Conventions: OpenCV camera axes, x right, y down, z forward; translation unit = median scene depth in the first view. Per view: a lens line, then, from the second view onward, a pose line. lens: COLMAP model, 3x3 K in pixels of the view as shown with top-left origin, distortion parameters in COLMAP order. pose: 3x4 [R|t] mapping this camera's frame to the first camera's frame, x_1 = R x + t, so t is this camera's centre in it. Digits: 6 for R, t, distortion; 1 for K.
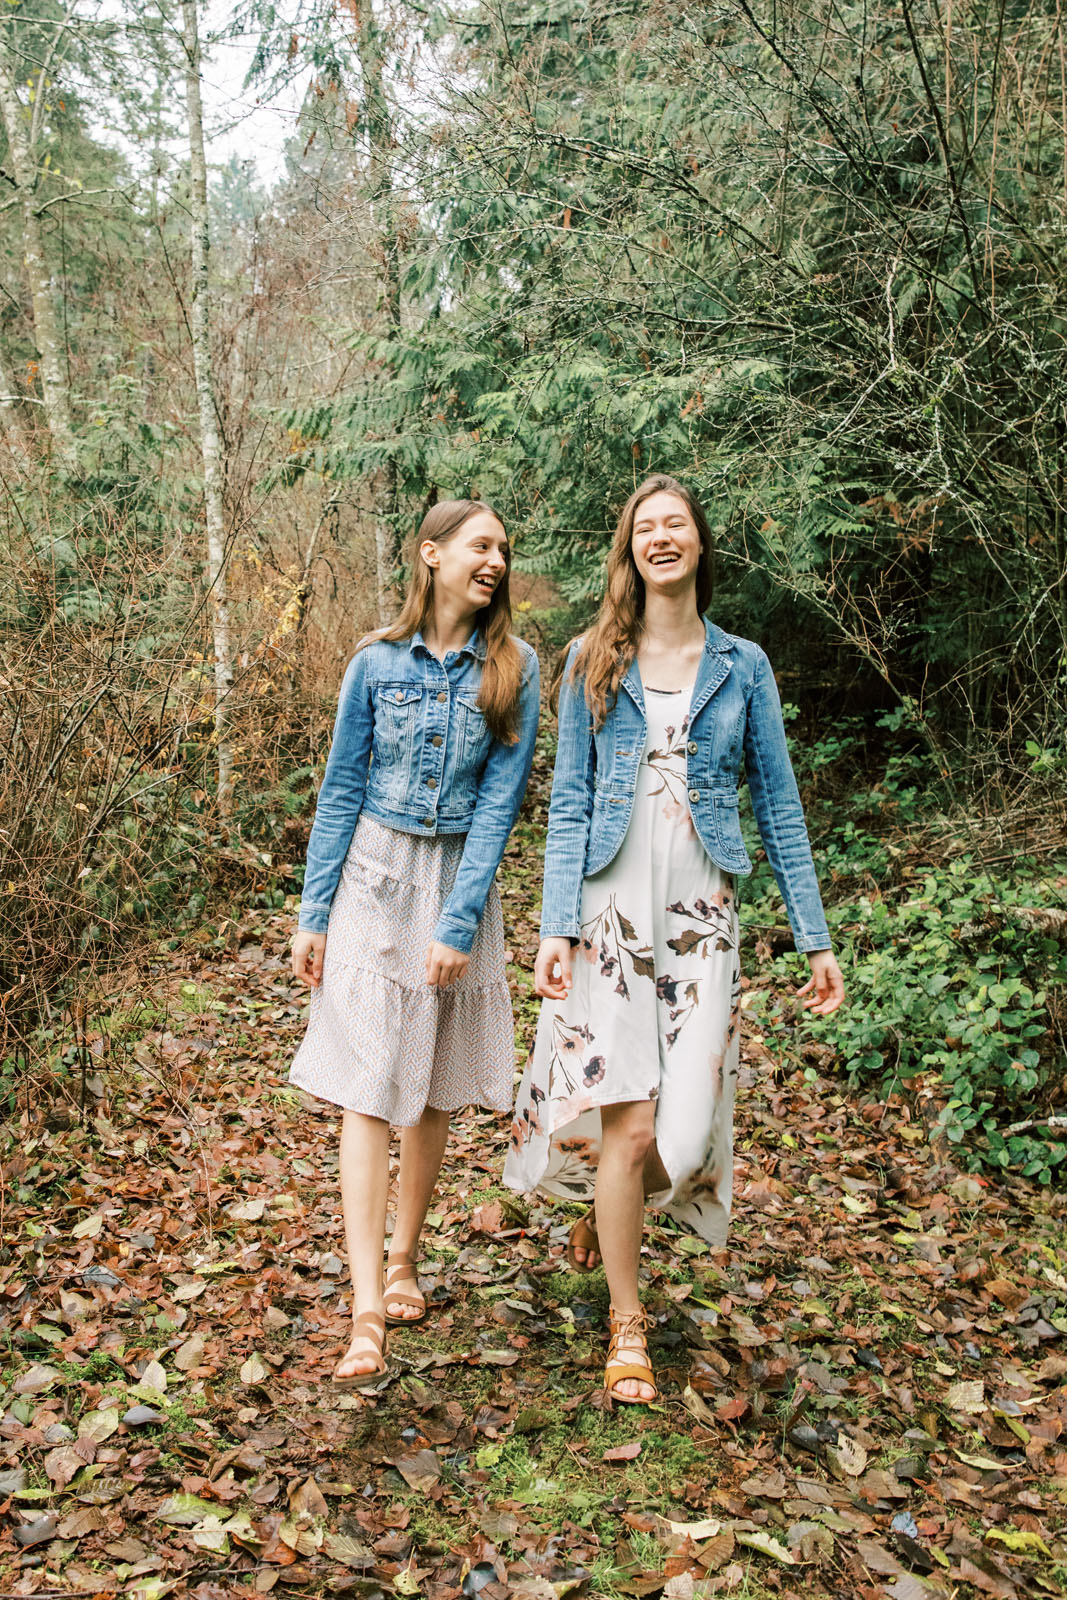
lens RADIAL K [[1283.5, 0, 434.5], [0, 1283.5, 655.0], [0, 0, 1]] dist [-0.008062, 0.000635]
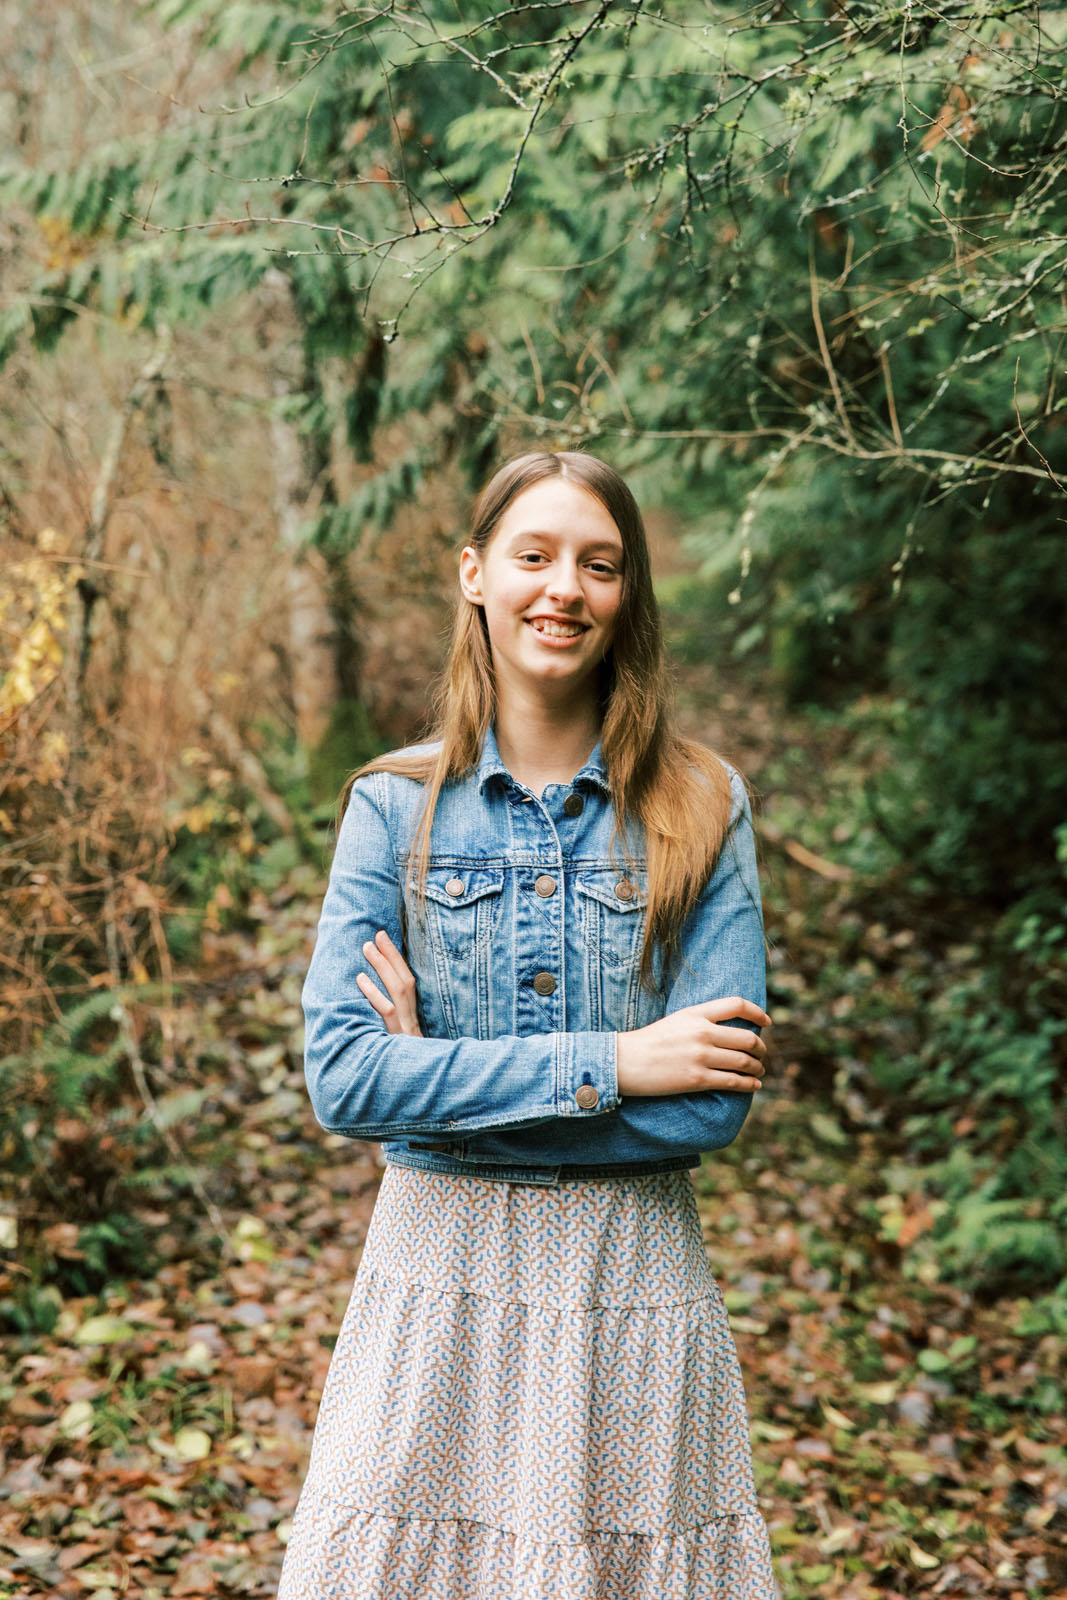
lens RADIAL K [[2706.4, 0, 501.8], [0, 2706.4, 754.4], [0, 0, 1]] dist [-0.010645, 0.001896]
pose [[0.998682, -0.047288, 0.019972, 0.028057], [0.046706, 0.998498, 0.028630, -0.019661], [-0.021296, -0.027659, 0.999391, 0.113551]]
